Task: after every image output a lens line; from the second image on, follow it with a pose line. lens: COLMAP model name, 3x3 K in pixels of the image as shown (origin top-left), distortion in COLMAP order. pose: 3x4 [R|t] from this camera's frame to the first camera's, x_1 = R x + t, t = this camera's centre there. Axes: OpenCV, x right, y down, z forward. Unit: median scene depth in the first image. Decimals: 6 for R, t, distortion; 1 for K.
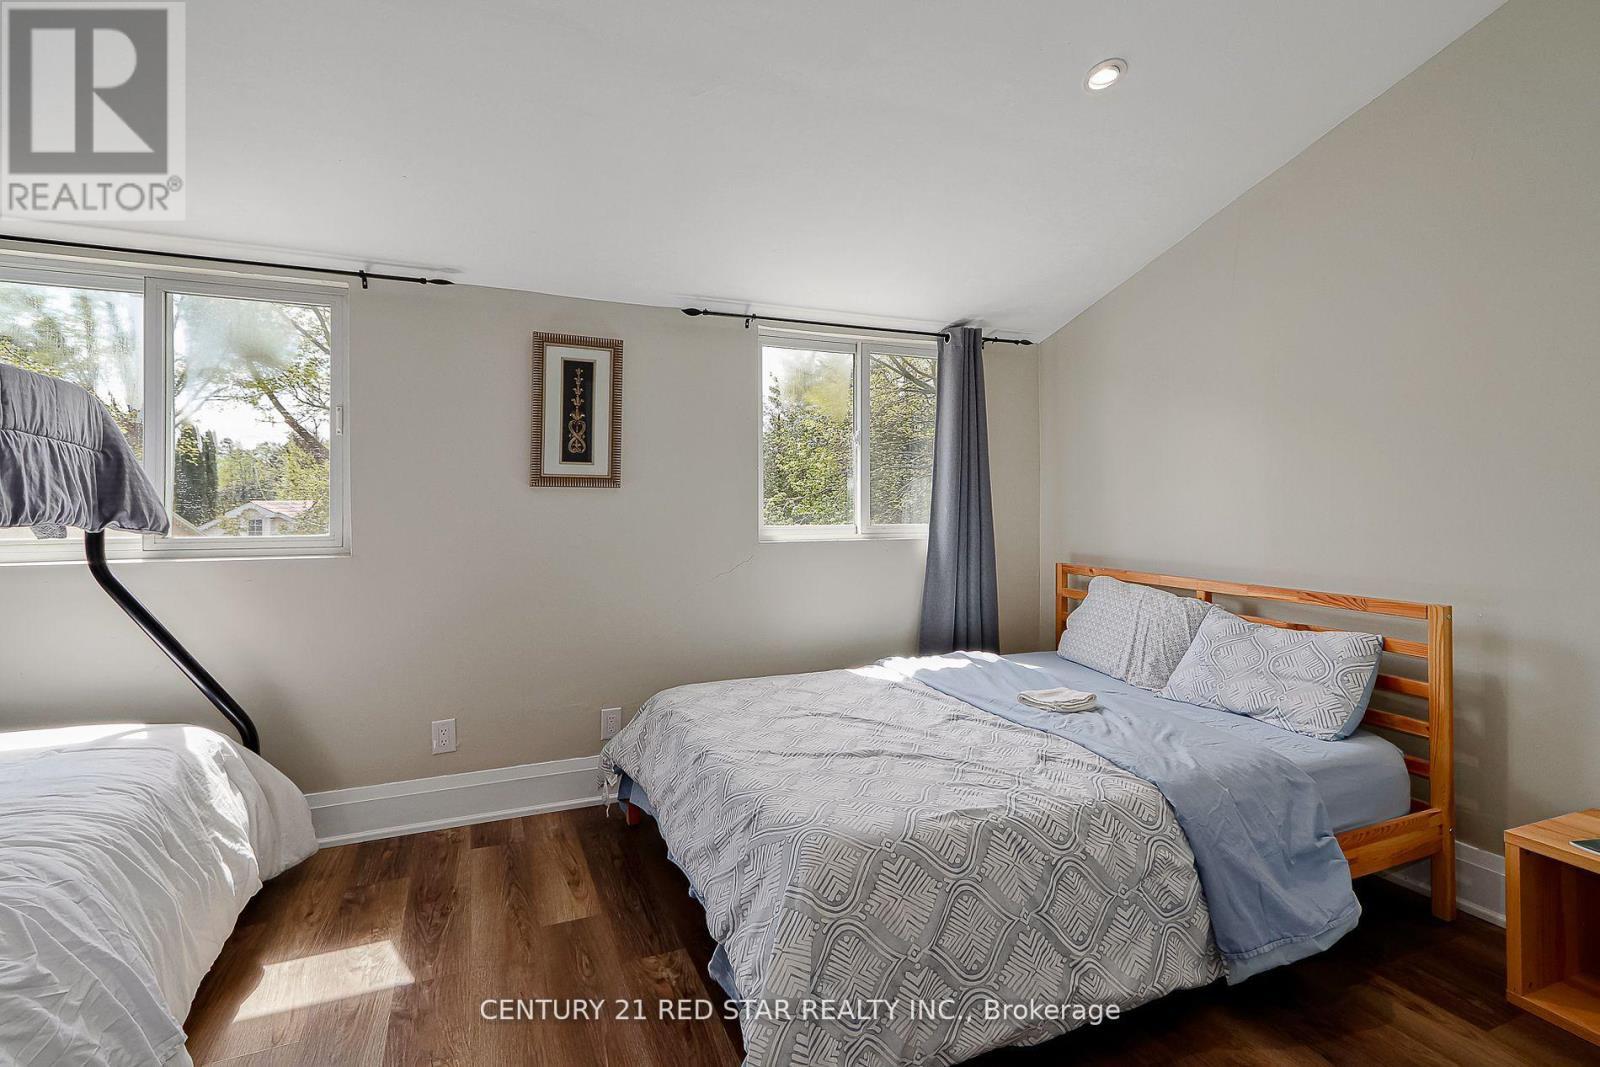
lens RADIAL K [[761.7, 0, 799.8], [0, 761.7, 493.9], [0, 0, 1]] dist [0.013365, 0.000105]
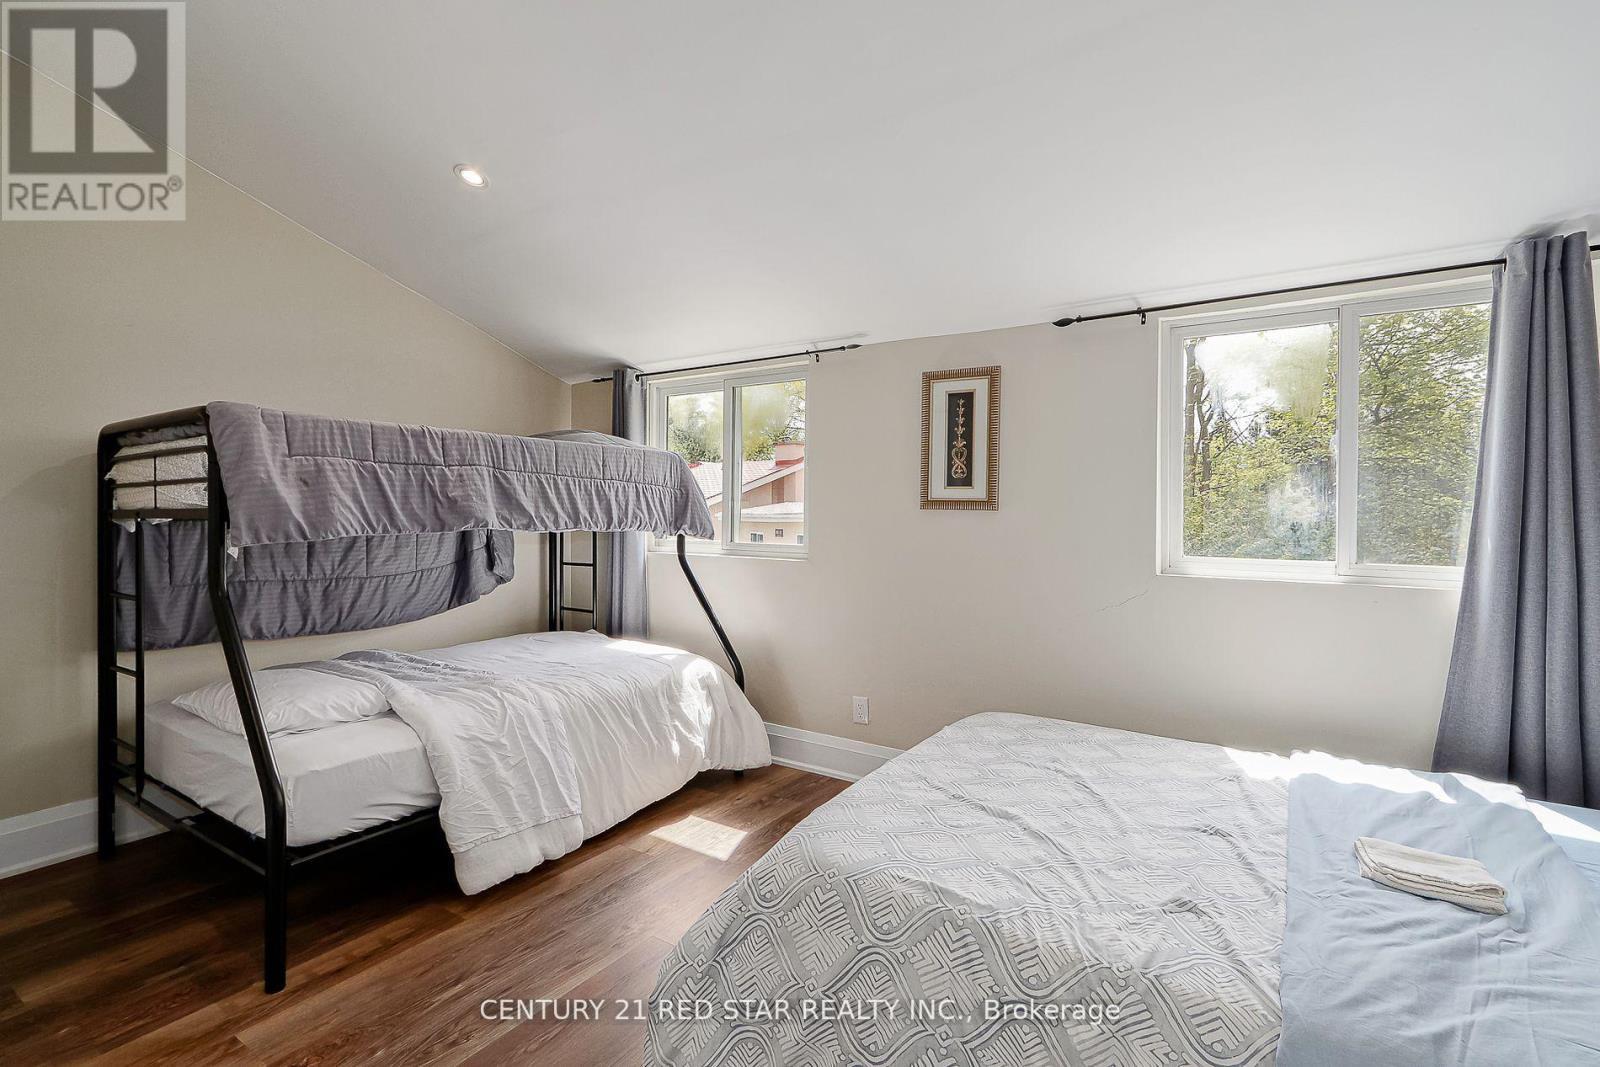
lens RADIAL K [[755.1, 0, 799.8], [0, 755.1, 519.1], [0, 0, 1]] dist [0.014294, 0.000019]
pose [[0.542321, 0.010112, -0.840110, 0.495739], [-0.006830, 0.999948, 0.007626, -0.002378], [0.840143, 0.001602, 0.542362, 0.240179]]
